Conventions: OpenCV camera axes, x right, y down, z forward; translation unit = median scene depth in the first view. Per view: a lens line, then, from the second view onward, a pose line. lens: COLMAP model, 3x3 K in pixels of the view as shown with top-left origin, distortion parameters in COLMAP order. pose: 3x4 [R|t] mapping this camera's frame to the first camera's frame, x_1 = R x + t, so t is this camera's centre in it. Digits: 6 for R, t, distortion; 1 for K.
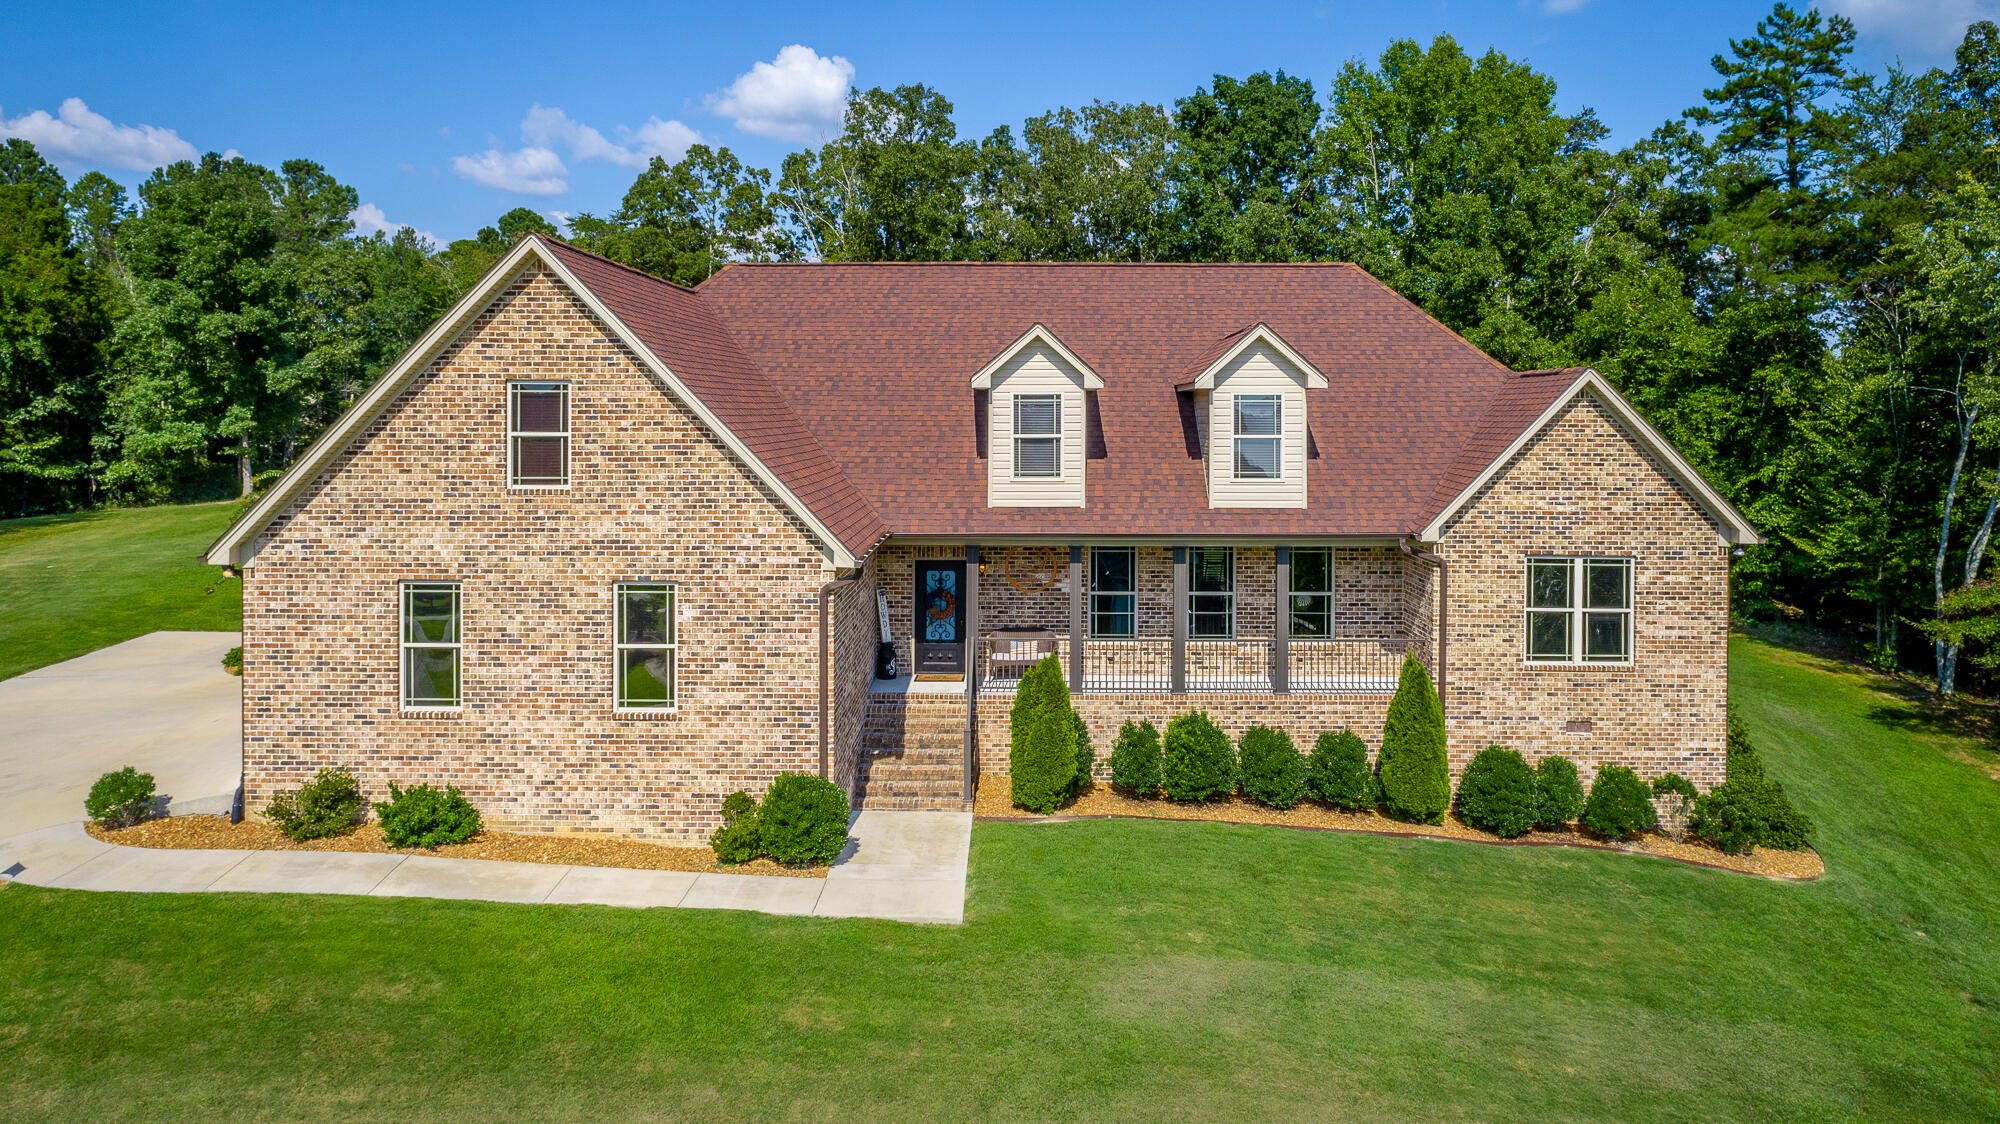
lens RADIAL K [[1413.9, 0, 1007.8], [0, 1413.9, 429.9], [0, 0, 1]] dist [-0.008141, 0.004255]
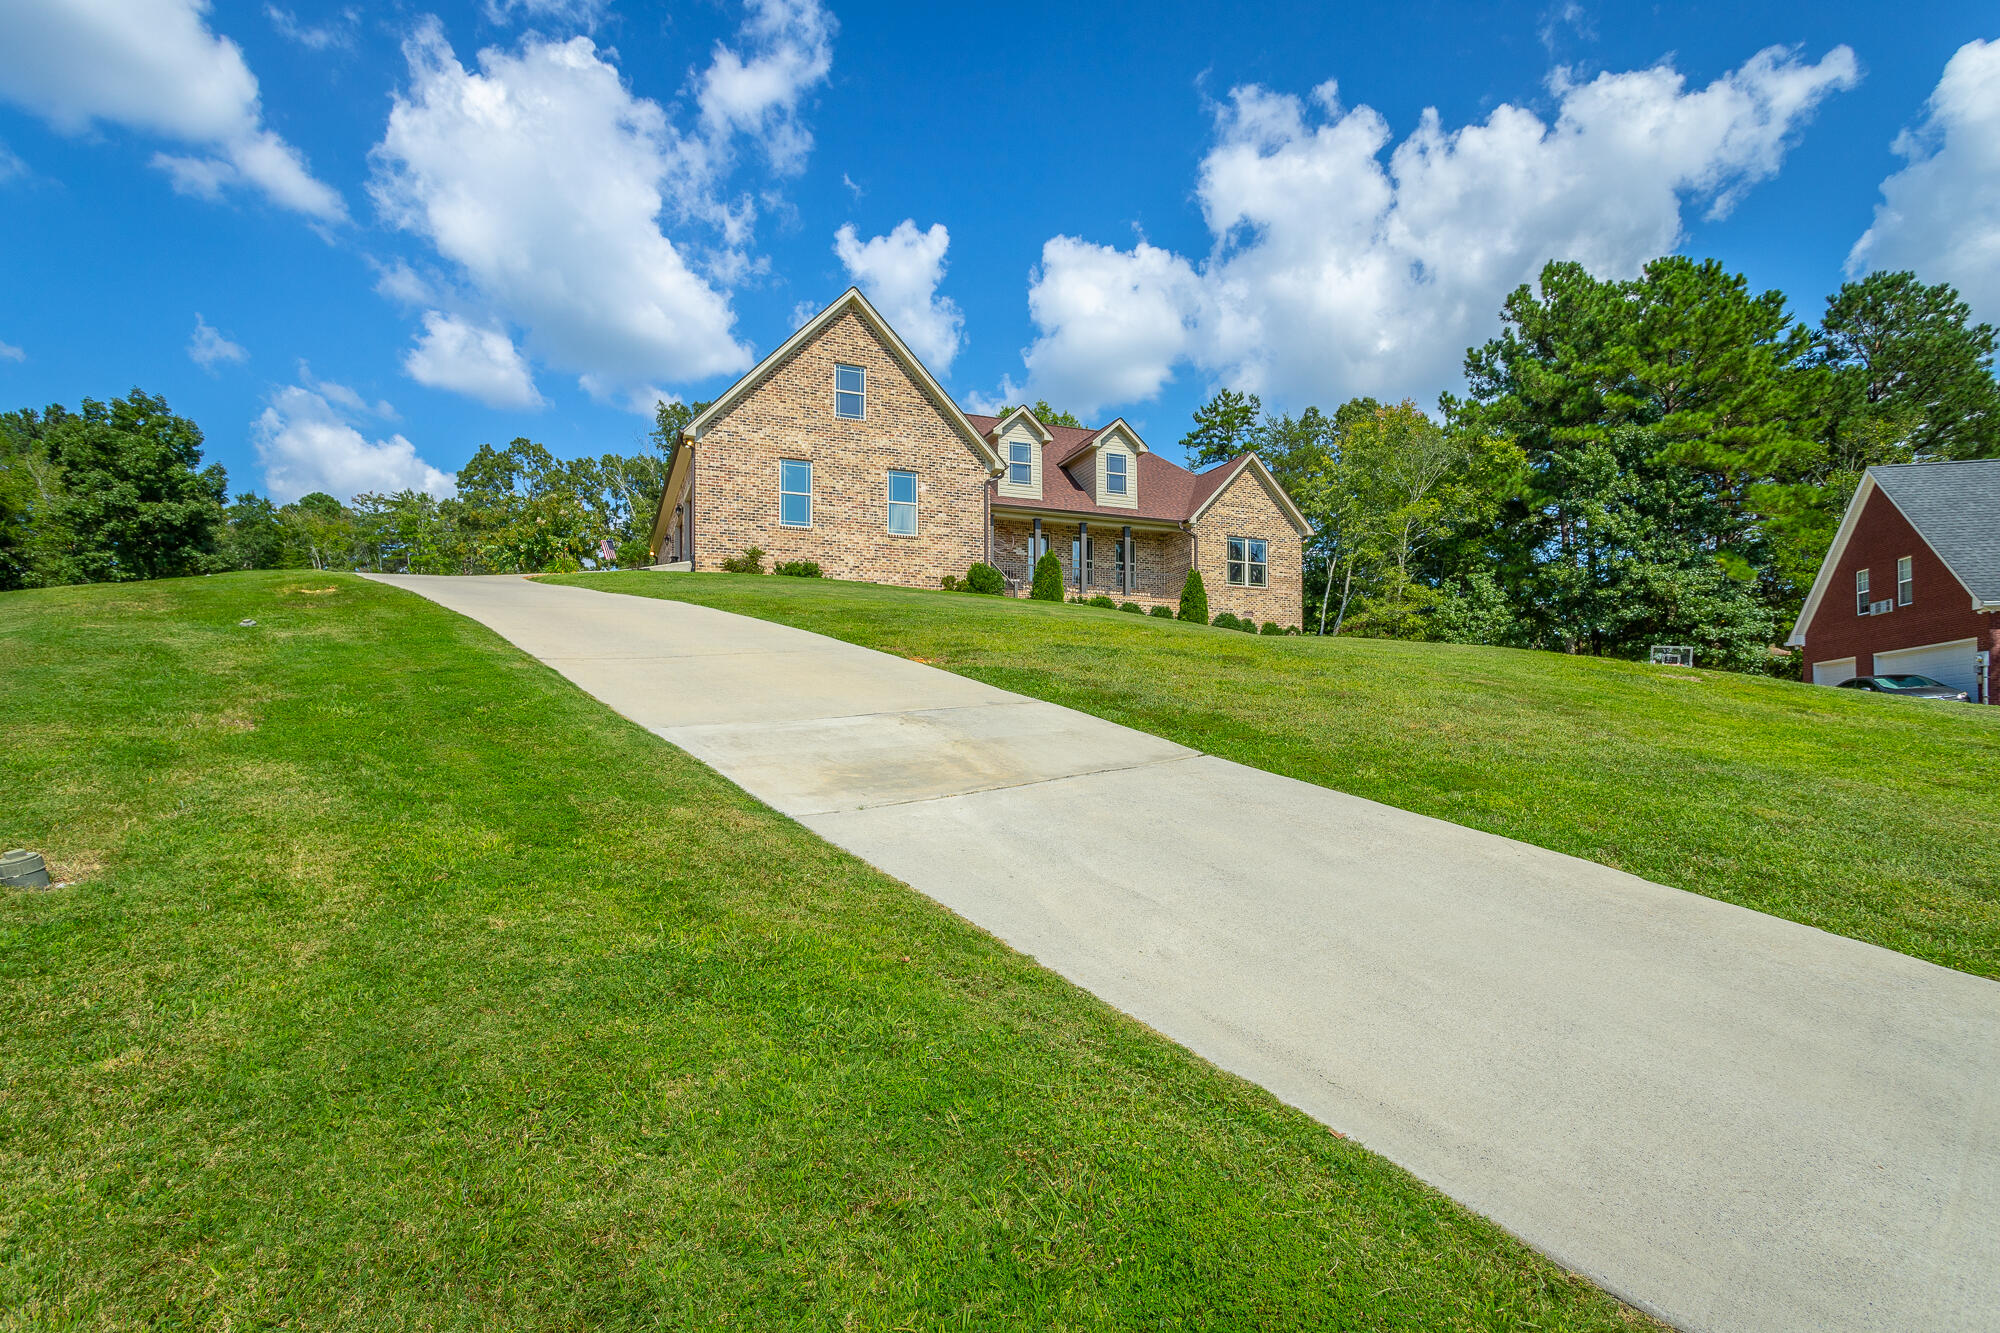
lens RADIAL K [[1002.3, 0, 996.9], [0, 1002.3, 728.2], [0, 0, 1]] dist [0.001434, 0.000252]
pose [[0.924467, 0.002184, 0.381256, -0.599460], [0.011922, 0.999329, -0.034634, 0.466114], [-0.381076, 0.036563, 0.923820, -0.323327]]
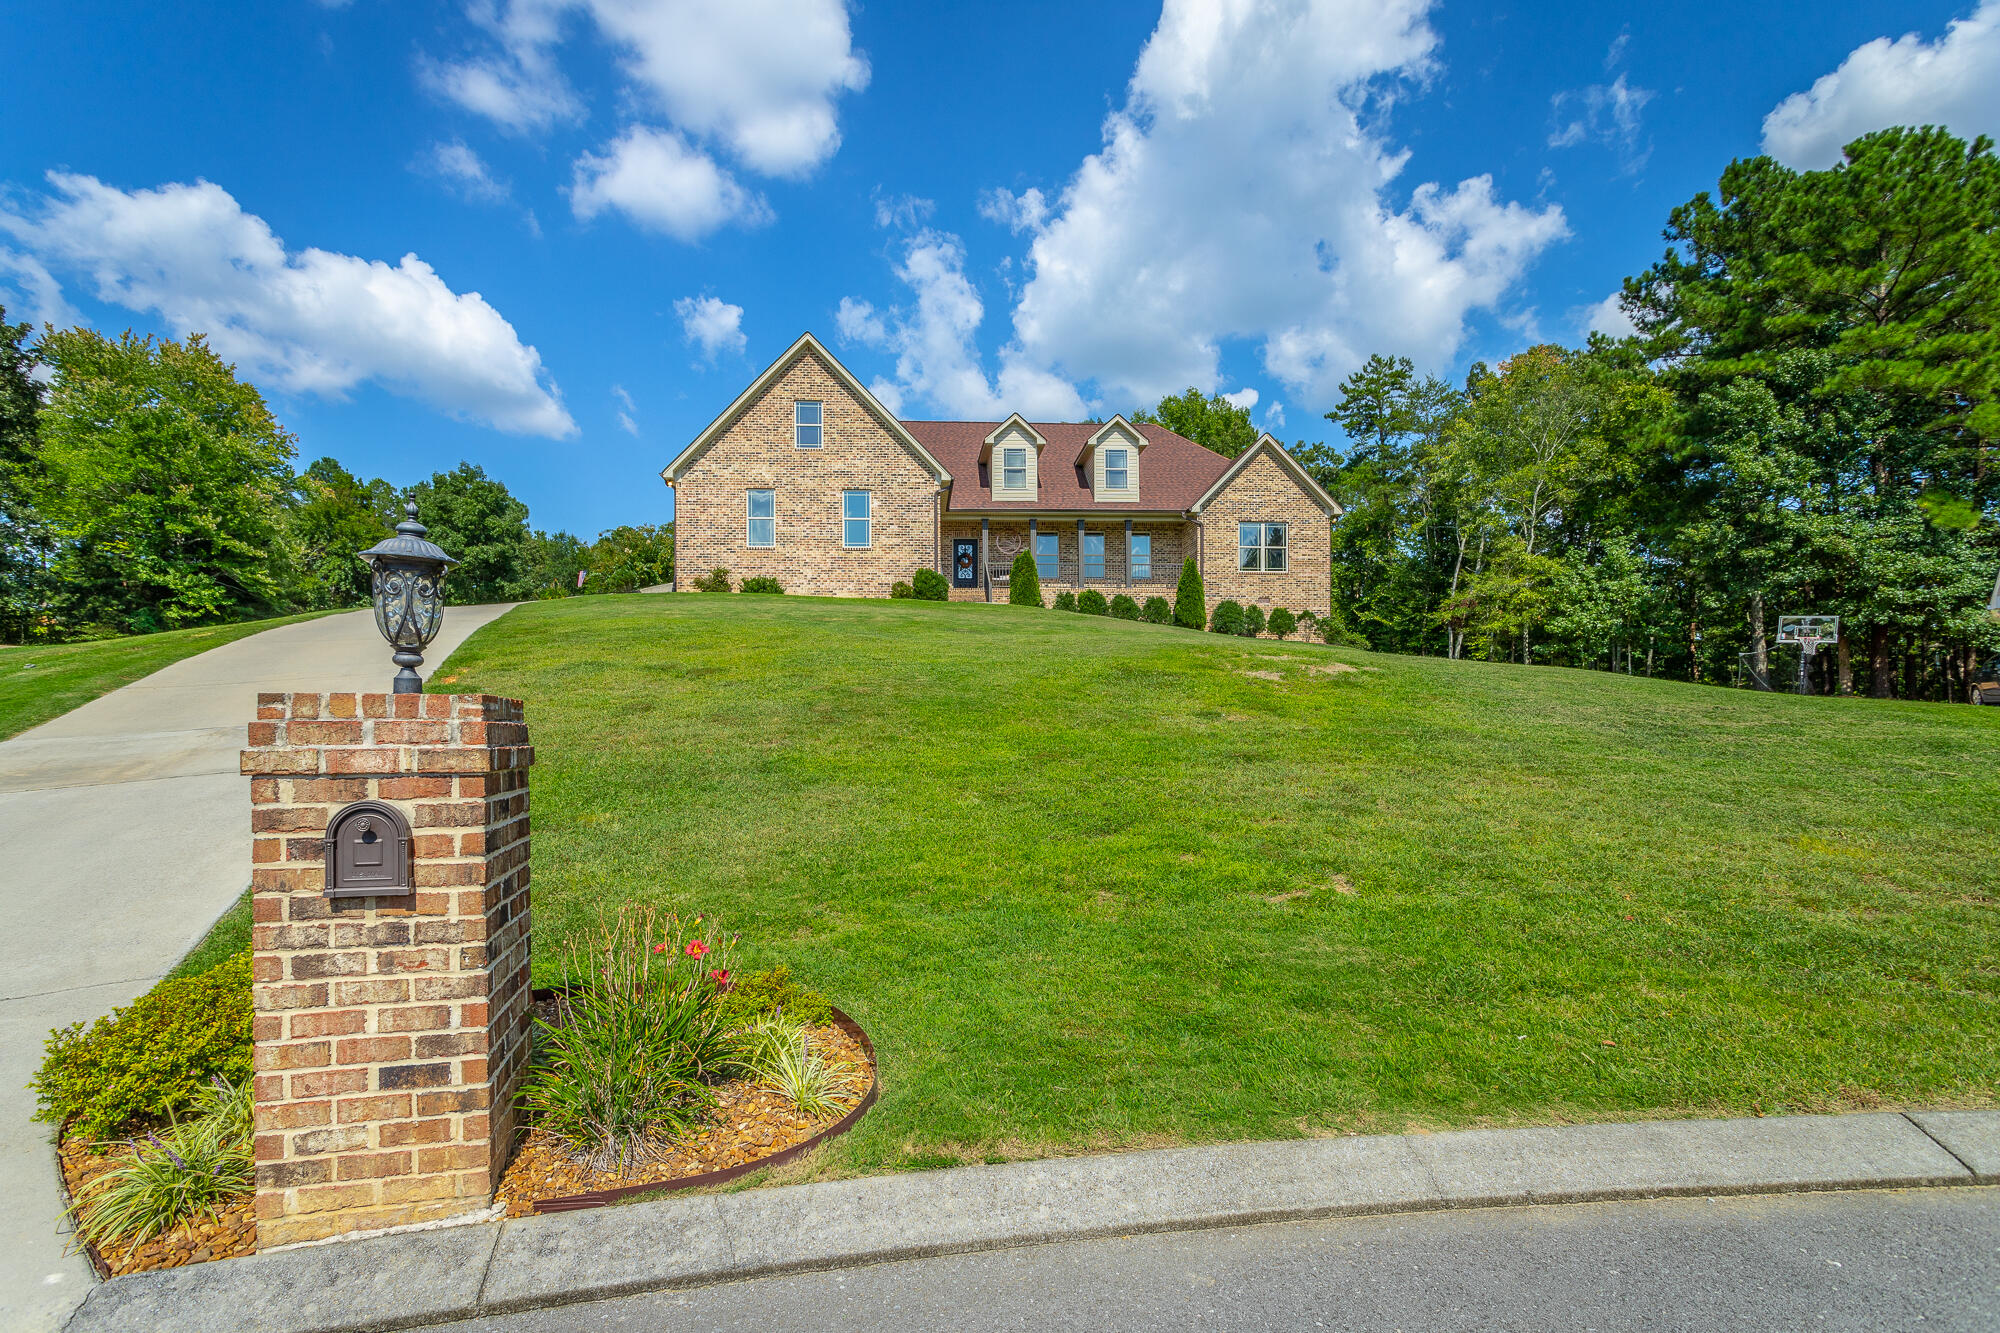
lens RADIAL K [[956.4, 0, 955.8], [0, 956.4, 727.2], [0, 0, 1]] dist [0.002665, 0.000149]
pose [[0.998393, -0.004165, 0.056519, -0.164216], [0.005297, 0.999788, -0.019894, 0.458629], [-0.056424, 0.020161, 0.998203, -0.471131]]
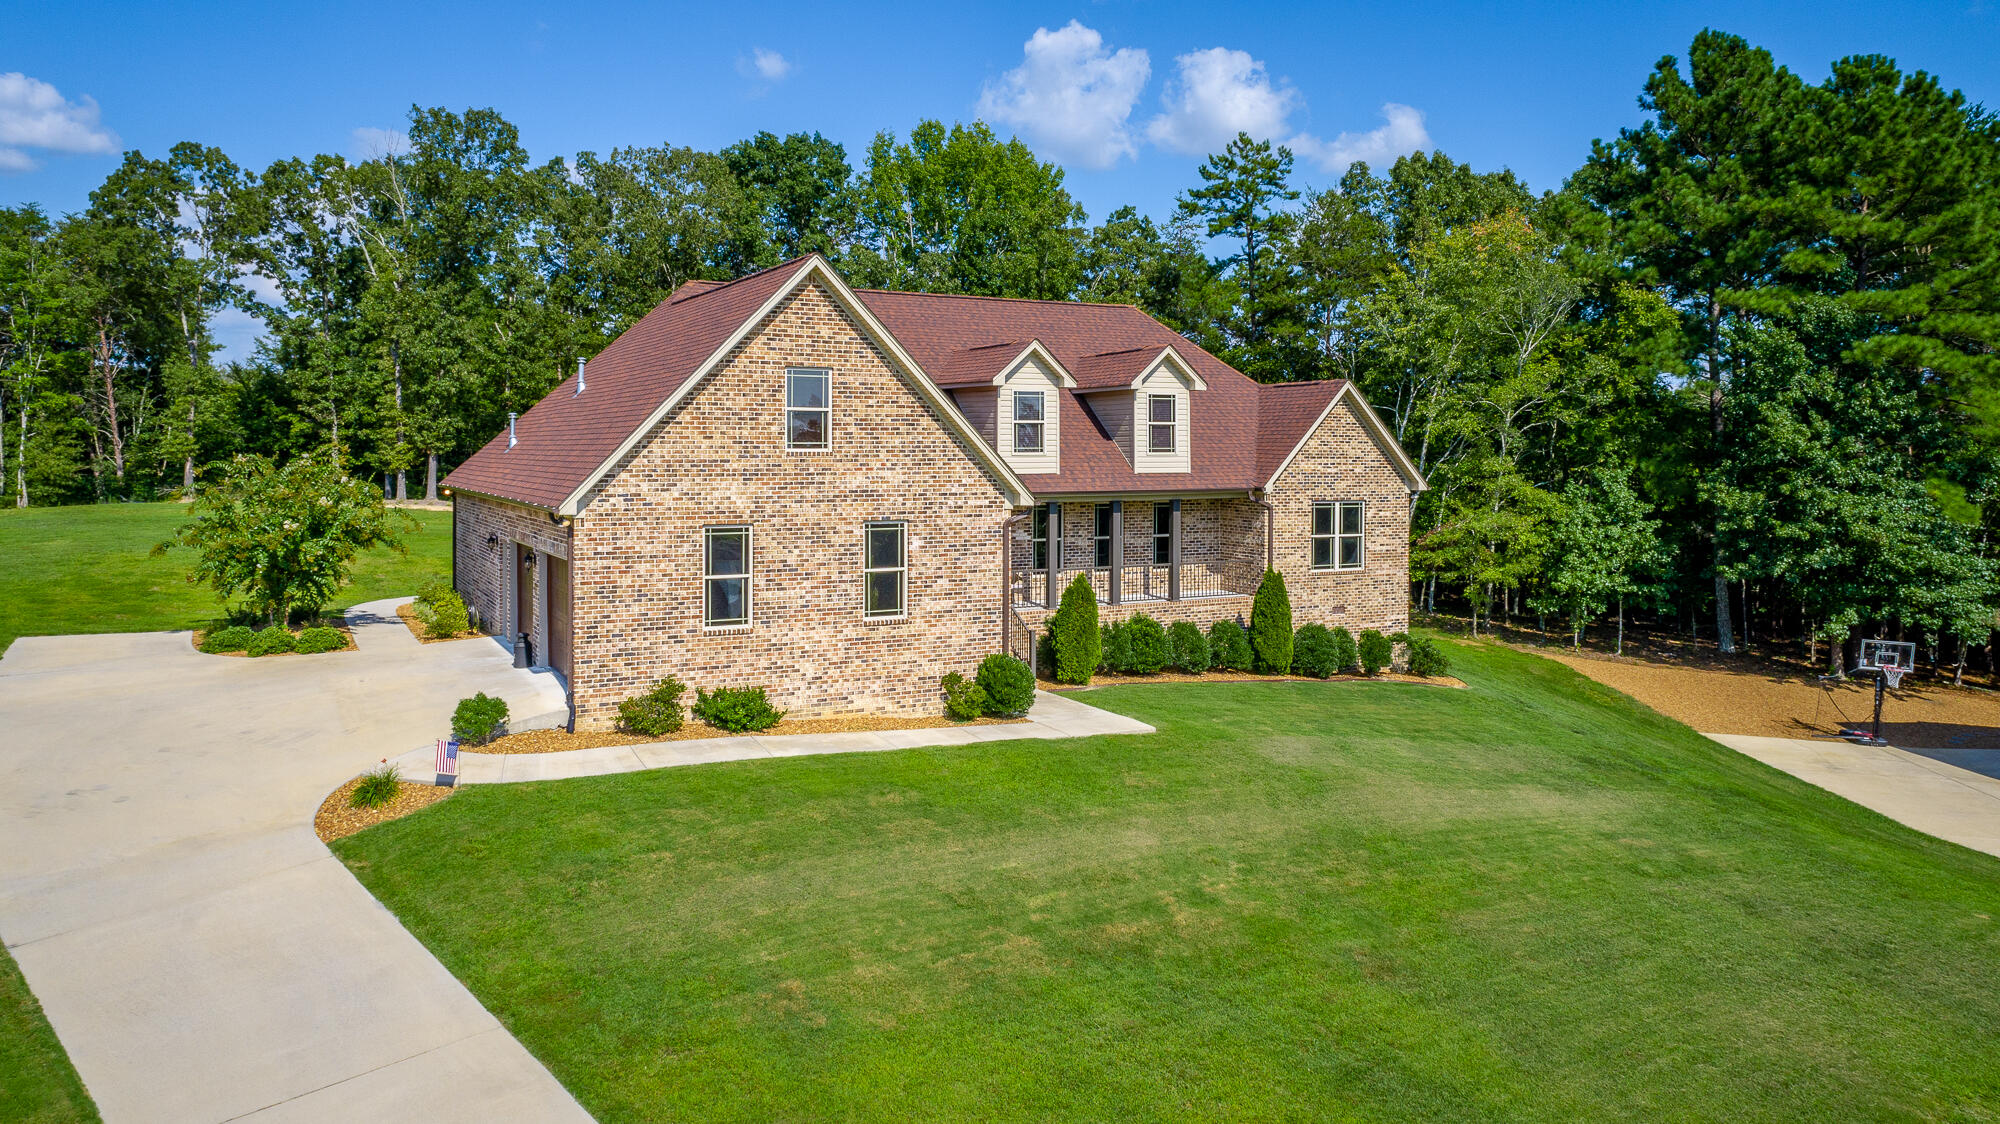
lens RADIAL K [[1383.6, 0, 1006.1], [0, 1383.6, 454.3], [0, 0, 1]] dist [-0.005073, -0.001347]
pose [[0.876057, -0.003043, 0.482197, -0.694084], [0.006917, 0.999957, -0.006256, 0.047223], [-0.482157, 0.008816, 0.876040, -0.175672]]
